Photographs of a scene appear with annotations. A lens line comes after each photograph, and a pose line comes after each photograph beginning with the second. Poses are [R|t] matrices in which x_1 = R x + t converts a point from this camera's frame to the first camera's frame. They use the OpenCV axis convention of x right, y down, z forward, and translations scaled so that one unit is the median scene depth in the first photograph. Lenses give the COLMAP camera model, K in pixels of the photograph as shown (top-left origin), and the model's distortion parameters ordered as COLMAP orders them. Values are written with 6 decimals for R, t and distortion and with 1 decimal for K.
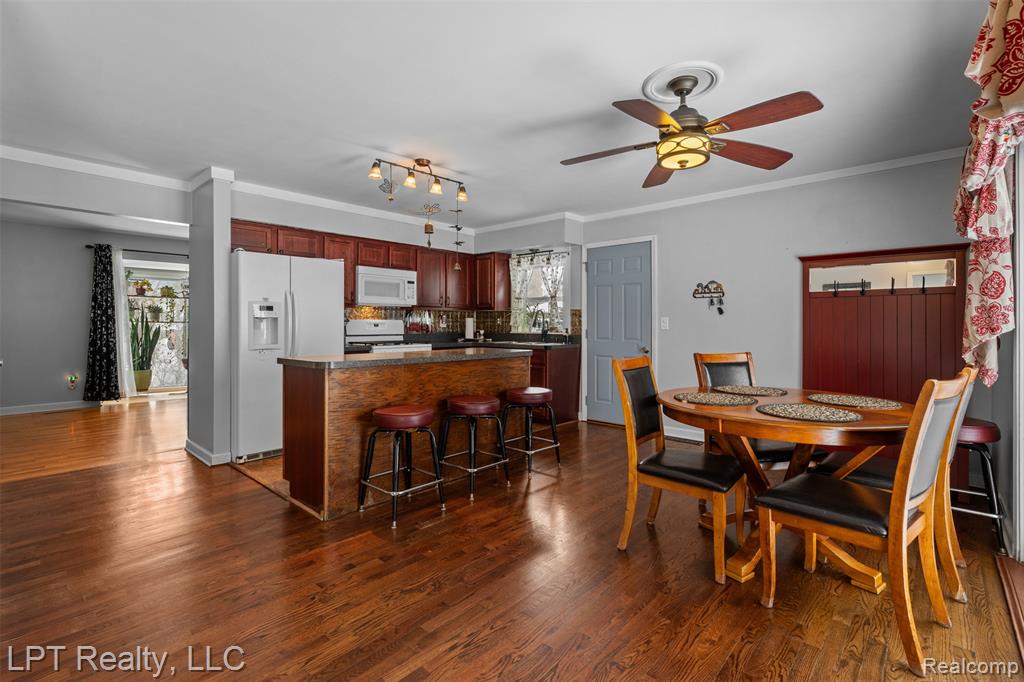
lens RADIAL K [[464.3, 0, 513.7], [0, 464.3, 326.2], [0, 0, 1]] dist [-0.000784, 0.000072]
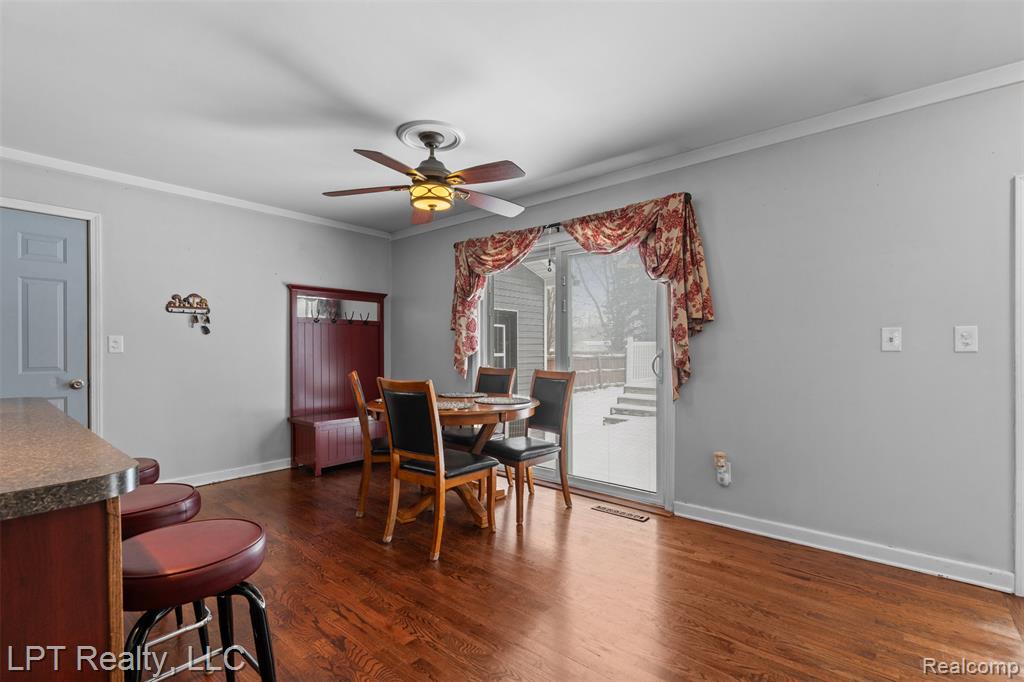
lens RADIAL K [[462.2, 0, 512.9], [0, 462.2, 346.9], [0, 0, 1]] dist [-0.001470, -0.000662]
pose [[-0.039752, -0.001514, 0.999208, -0.358099], [0.001458, 0.999998, 0.001573, -0.001704], [-0.999209, 0.001519, -0.039750, 0.378092]]
